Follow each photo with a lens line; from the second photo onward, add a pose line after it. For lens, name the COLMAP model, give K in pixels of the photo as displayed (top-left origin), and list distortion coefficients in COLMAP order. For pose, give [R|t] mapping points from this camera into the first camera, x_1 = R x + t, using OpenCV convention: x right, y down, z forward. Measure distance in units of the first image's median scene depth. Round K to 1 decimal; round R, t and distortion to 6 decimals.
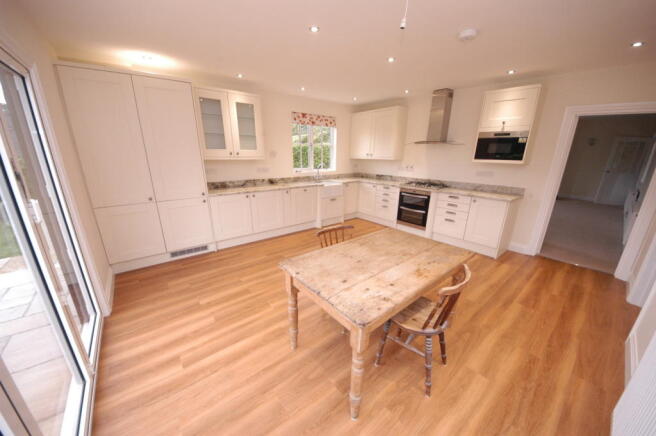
lens RADIAL K [[238.2, 0, 326.8], [0, 238.2, 221.0], [0, 0, 1]] dist [-0.025187, -0.001241]
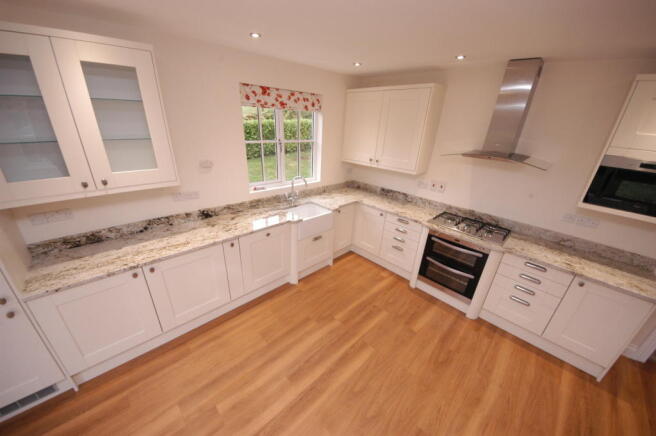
lens RADIAL K [[238.2, 0, 331.6], [0, 238.2, 221.3], [0, 0, 1]] dist [-0.025187, -0.001241]
pose [[0.993874, -0.001641, 0.110509, -0.003517], [-0.010753, 0.993710, 0.111469, -0.210281], [-0.109997, -0.111975, 0.987604, 0.414844]]
